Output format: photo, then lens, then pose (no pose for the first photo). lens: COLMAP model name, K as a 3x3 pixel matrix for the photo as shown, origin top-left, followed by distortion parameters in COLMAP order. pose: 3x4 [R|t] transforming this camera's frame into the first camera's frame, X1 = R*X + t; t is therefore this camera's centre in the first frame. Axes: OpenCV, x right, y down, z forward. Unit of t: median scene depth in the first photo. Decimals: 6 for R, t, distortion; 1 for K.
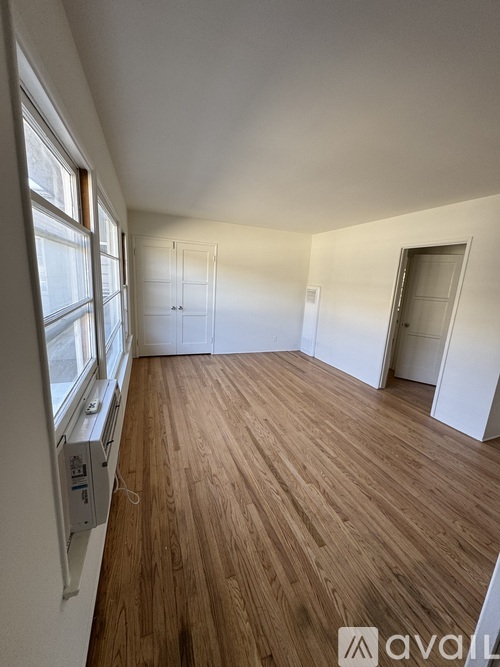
lens RADIAL K [[267.1, 0, 250.0], [0, 267.1, 333.5], [0, 0, 1]] dist [-0.000538, -0.000026]
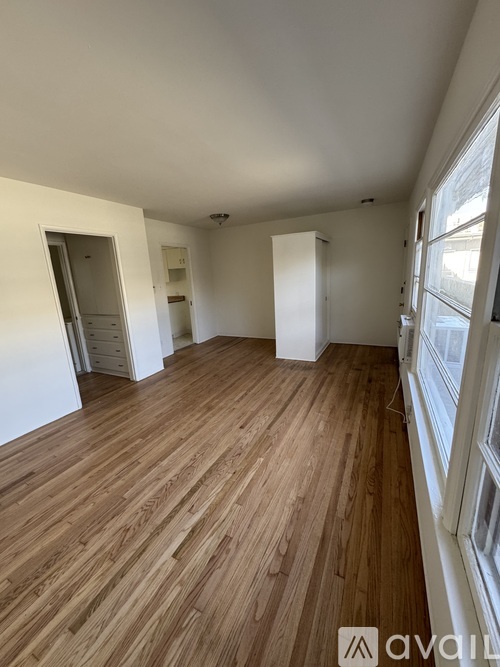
lens RADIAL K [[267.1, 0, 250.0], [0, 267.1, 333.5], [0, 0, 1]] dist [-0.000538, -0.000026]
pose [[-0.678726, -0.188717, 0.709730, -0.564440], [0.164620, 0.902730, 0.397465, -0.328483], [-0.715703, 0.386606, -0.581640, 1.448064]]
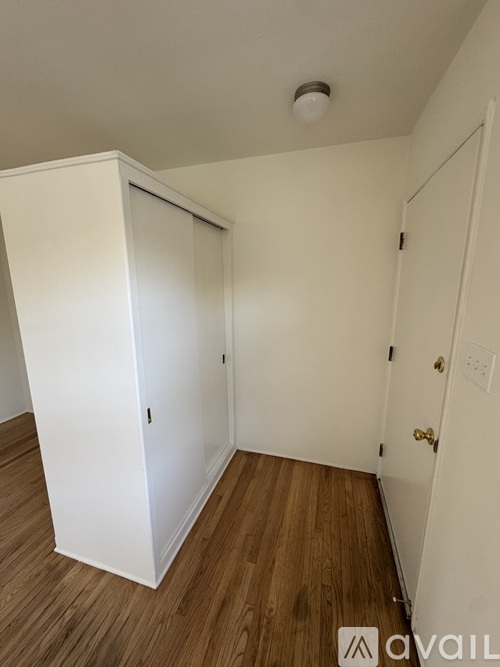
lens RADIAL K [[267.1, 0, 250.0], [0, 267.1, 333.5], [0, 0, 1]] dist [-0.000538, -0.000026]
pose [[-0.793922, -0.172274, 0.583103, -0.090050], [0.080337, 0.920890, 0.381454, -0.100362], [-0.602688, 0.349689, -0.717275, 0.417005]]
